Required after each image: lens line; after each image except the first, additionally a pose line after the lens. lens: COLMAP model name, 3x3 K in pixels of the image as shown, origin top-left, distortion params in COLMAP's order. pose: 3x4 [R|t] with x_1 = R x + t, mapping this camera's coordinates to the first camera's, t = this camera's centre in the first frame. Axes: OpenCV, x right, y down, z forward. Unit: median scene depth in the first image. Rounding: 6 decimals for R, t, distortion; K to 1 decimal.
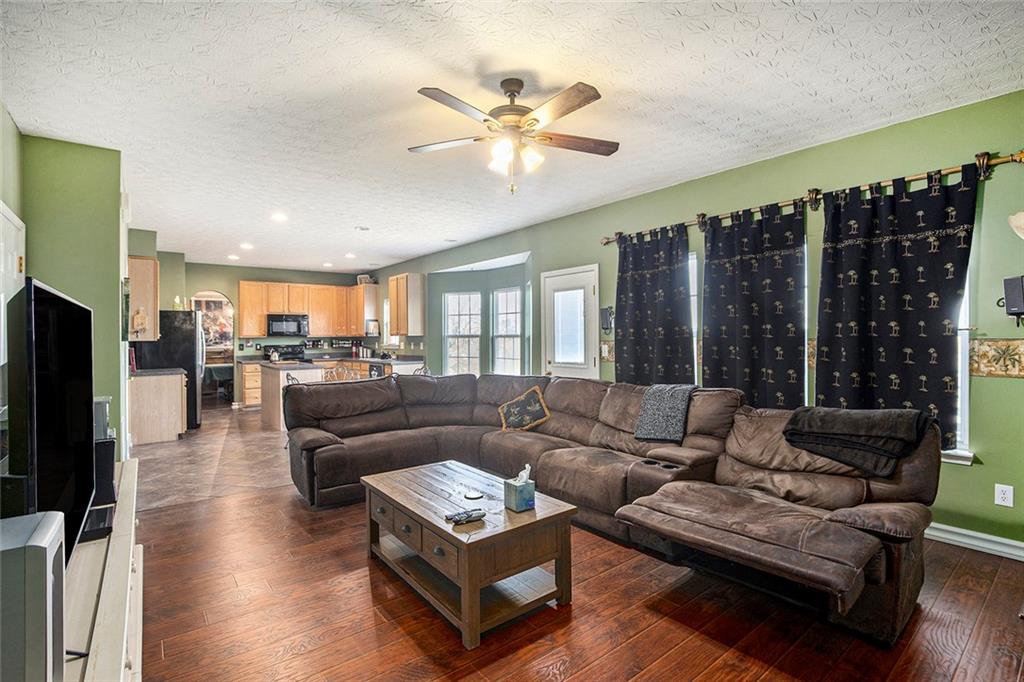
lens RADIAL K [[475.3, 0, 508.9], [0, 475.3, 335.3], [0, 0, 1]] dist [-0.035674, 0.000504]
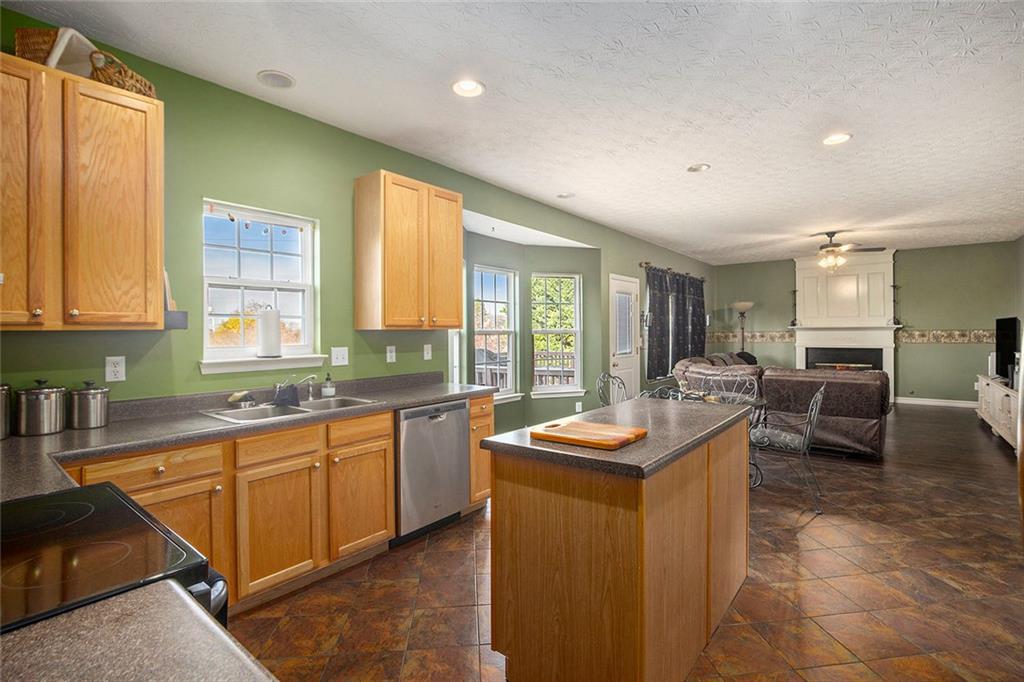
lens RADIAL K [[475.3, 0, 495.7], [0, 475.3, 337.0], [0, 0, 1]] dist [-0.035674, 0.000504]
pose [[-0.185136, 0.007478, 0.982684, -1.077340], [0.015395, 0.999870, -0.004709, 0.016653], [-0.982592, 0.014257, -0.185227, 1.632047]]
